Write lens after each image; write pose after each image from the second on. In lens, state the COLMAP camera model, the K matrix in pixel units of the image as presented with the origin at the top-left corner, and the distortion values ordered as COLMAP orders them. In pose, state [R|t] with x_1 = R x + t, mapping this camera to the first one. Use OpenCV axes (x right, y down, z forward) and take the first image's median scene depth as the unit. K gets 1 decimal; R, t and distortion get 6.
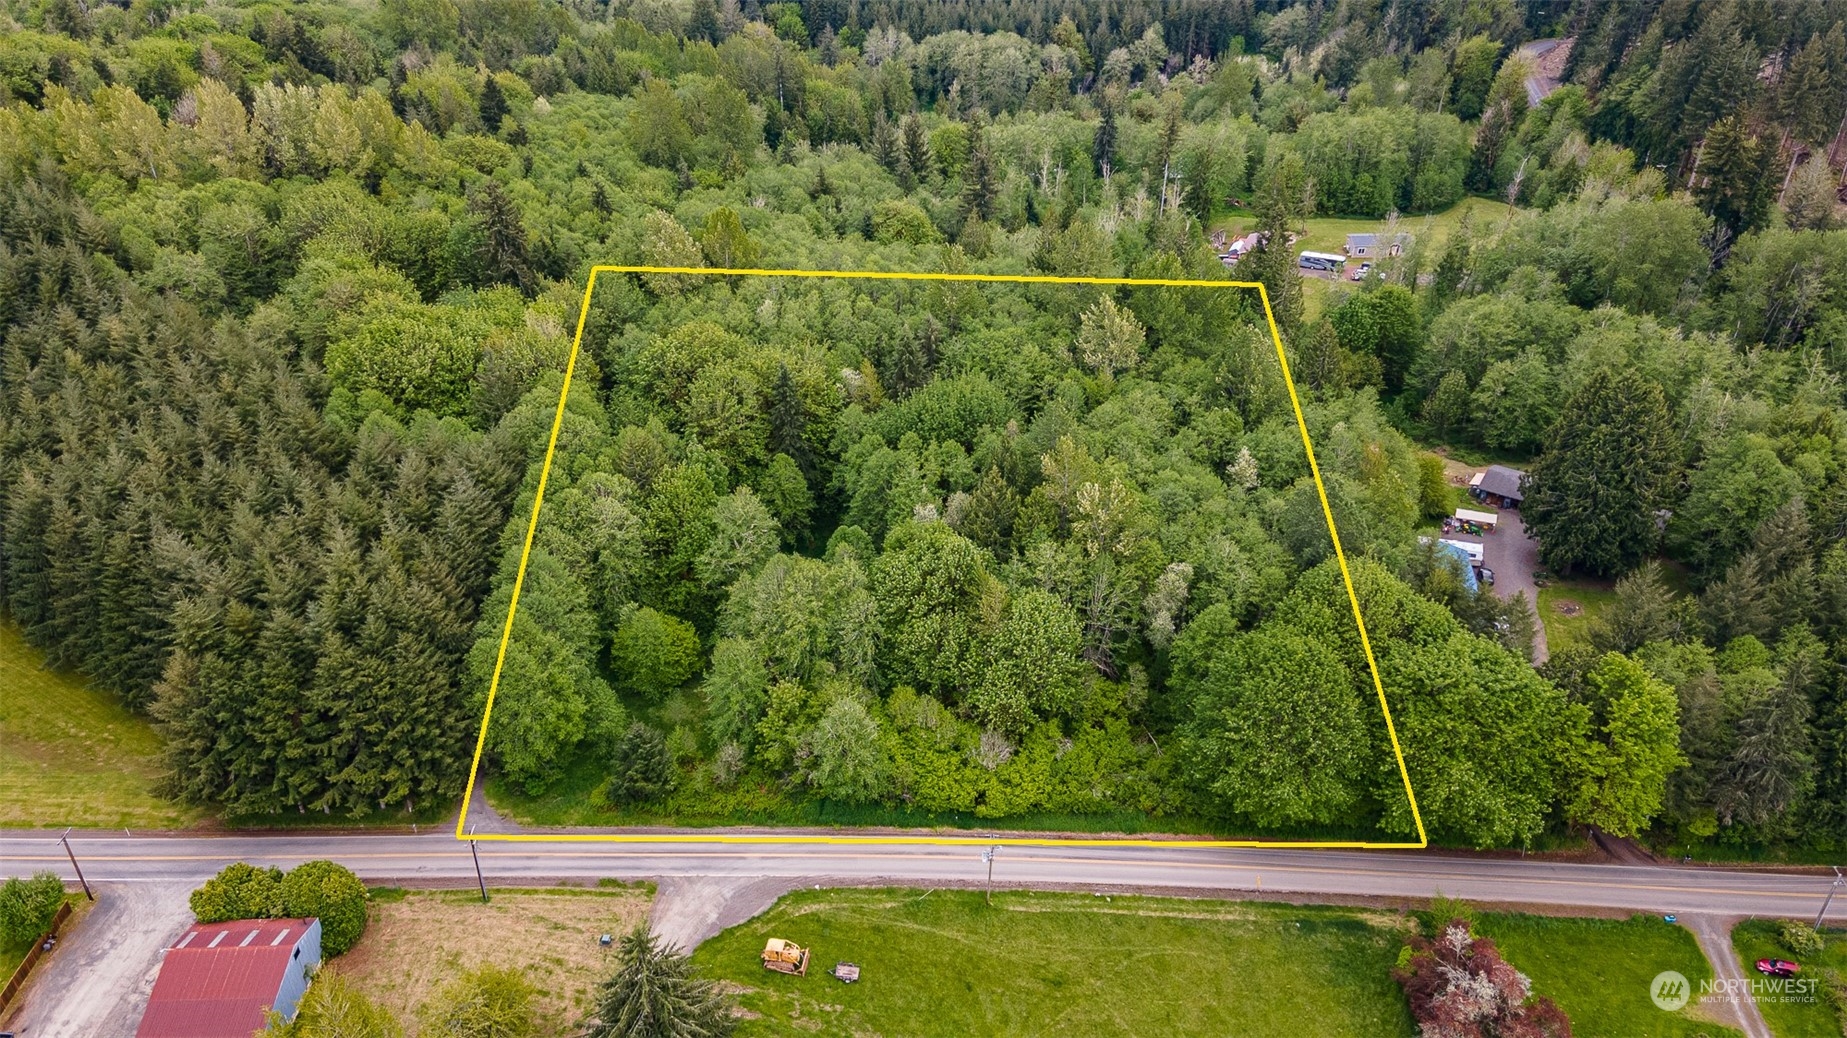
lens RADIAL K [[1358.2, 0, 927.6], [0, 1358.2, 555.3], [0, 0, 1]] dist [0.254756, -0.222074]
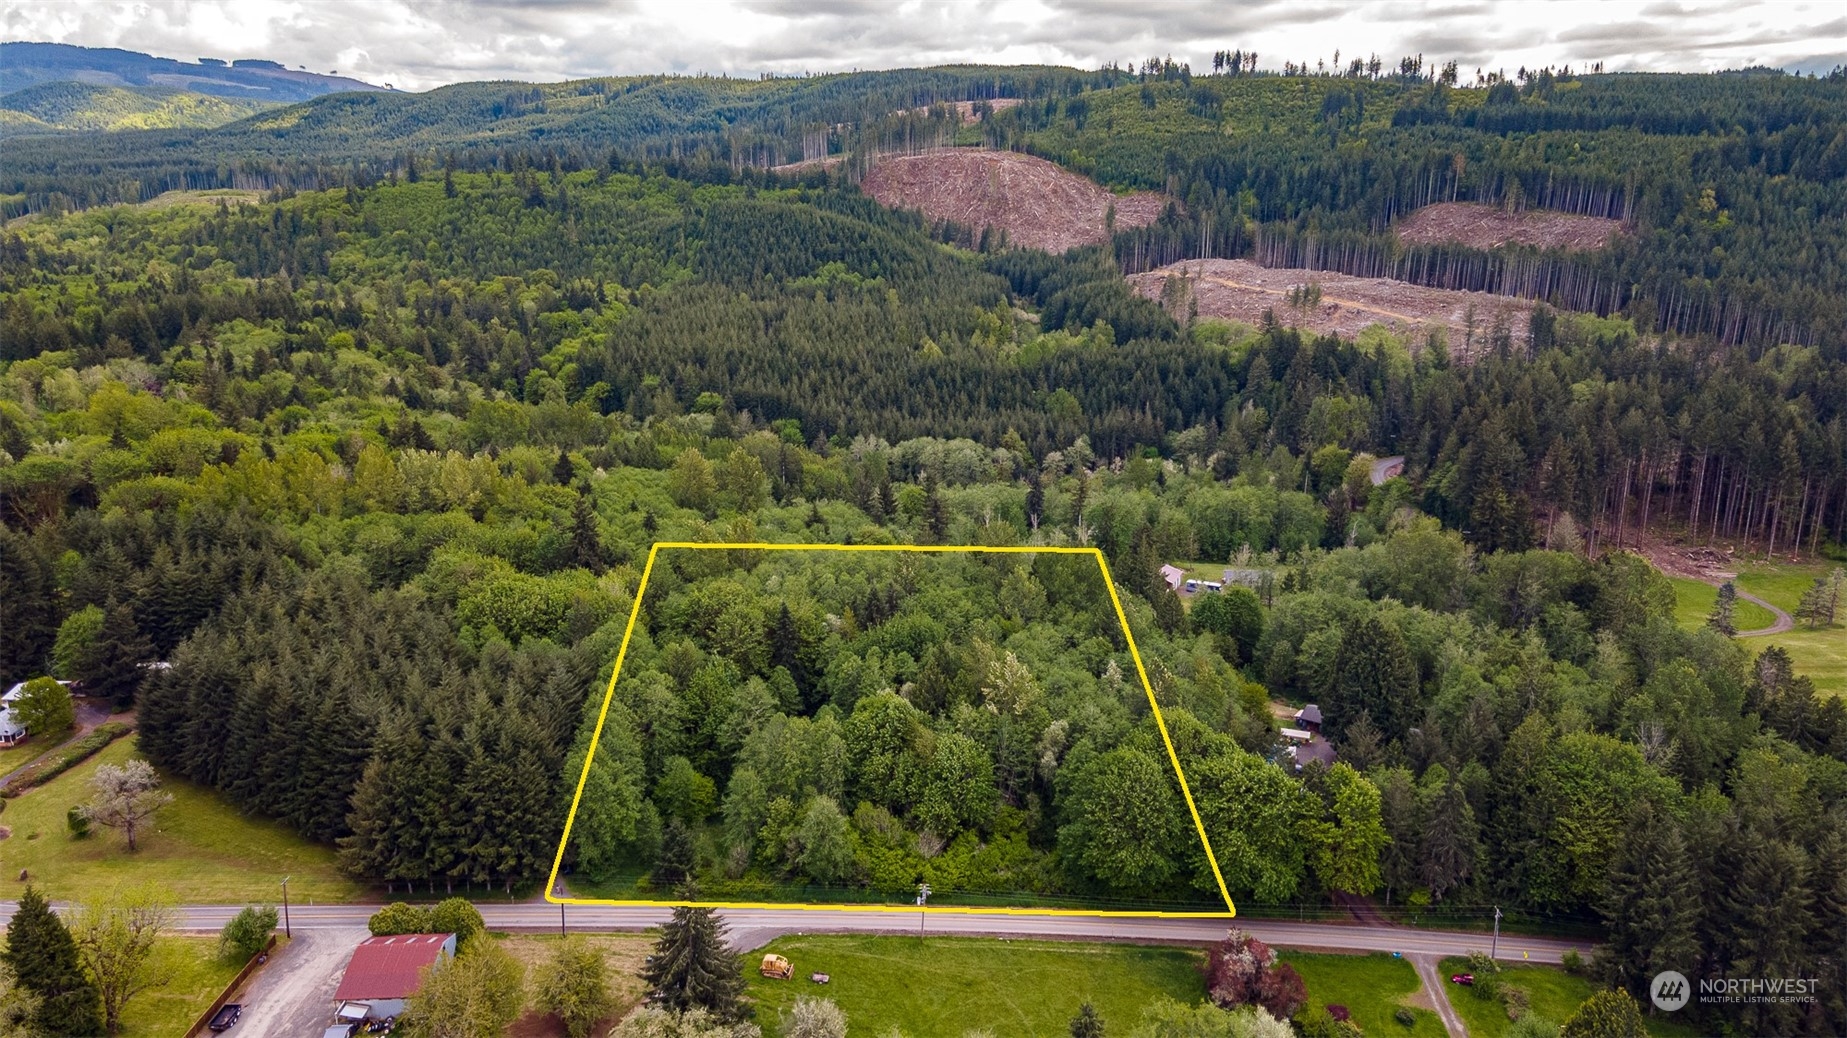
lens RADIAL K [[1358.2, 0, 927.6], [0, 1358.2, 555.3], [0, 0, 1]] dist [0.254756, -0.222074]
pose [[0.999906, 0.004641, 0.012940, 0.024845], [-0.000651, 0.956218, -0.292656, 0.243485], [-0.013732, 0.292620, 0.956130, -0.388060]]
